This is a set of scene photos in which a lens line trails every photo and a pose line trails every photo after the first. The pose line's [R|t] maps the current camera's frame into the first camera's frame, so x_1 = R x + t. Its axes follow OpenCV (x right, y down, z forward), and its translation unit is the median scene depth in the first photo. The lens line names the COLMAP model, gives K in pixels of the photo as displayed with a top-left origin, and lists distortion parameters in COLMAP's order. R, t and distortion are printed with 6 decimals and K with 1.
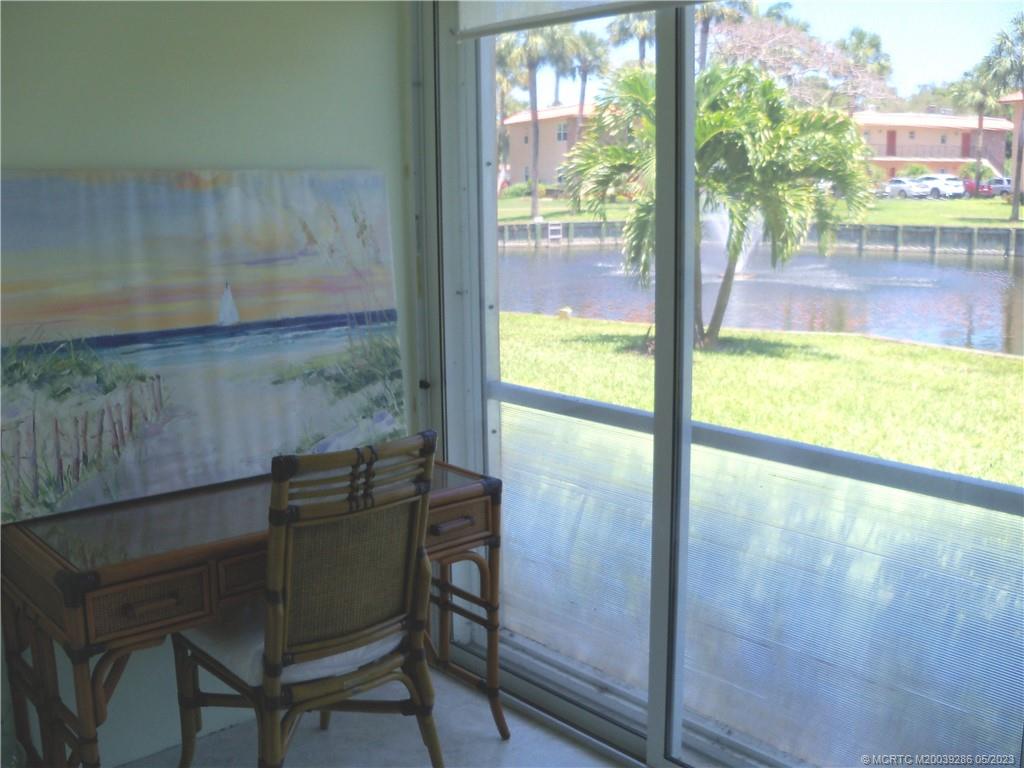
lens RADIAL K [[1043.7, 0, 532.8], [0, 1043.7, 384.7], [0, 0, 1]] dist [-0.228903, 0.236824]
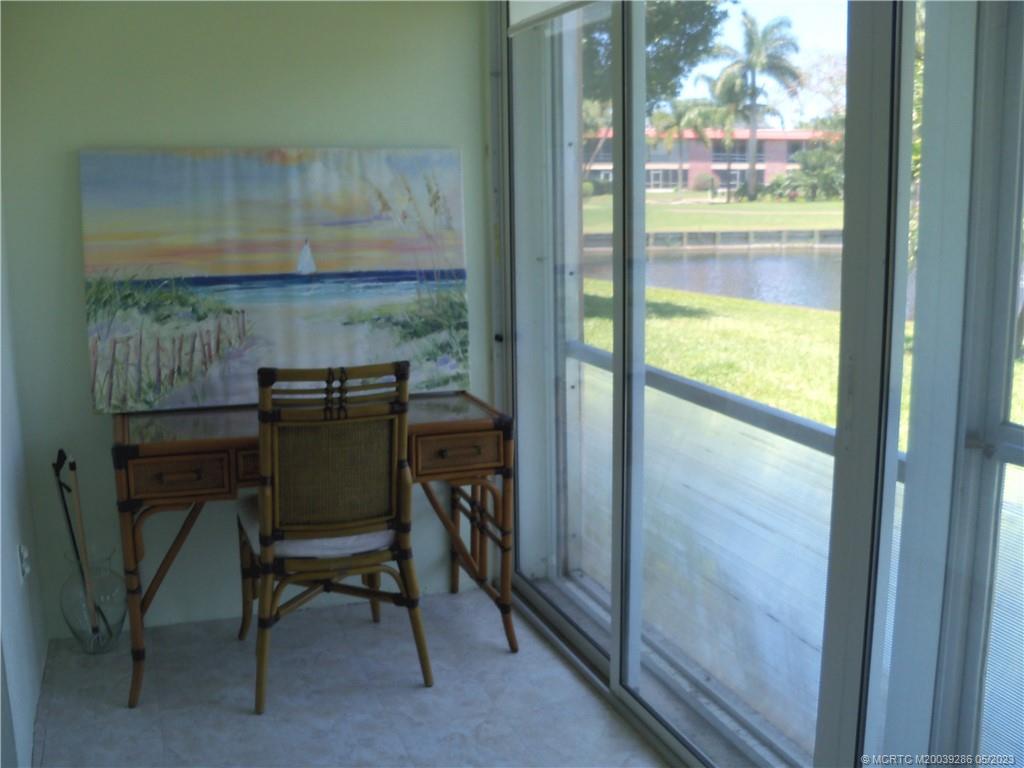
lens RADIAL K [[1043.7, 0, 532.8], [0, 1043.7, 384.7], [0, 0, 1]] dist [-0.228903, 0.236824]
pose [[0.934128, 0.069164, -0.350174, 0.379736], [-0.068237, 0.997556, 0.015000, 0.035496], [0.350356, 0.009883, 0.936564, -0.060026]]
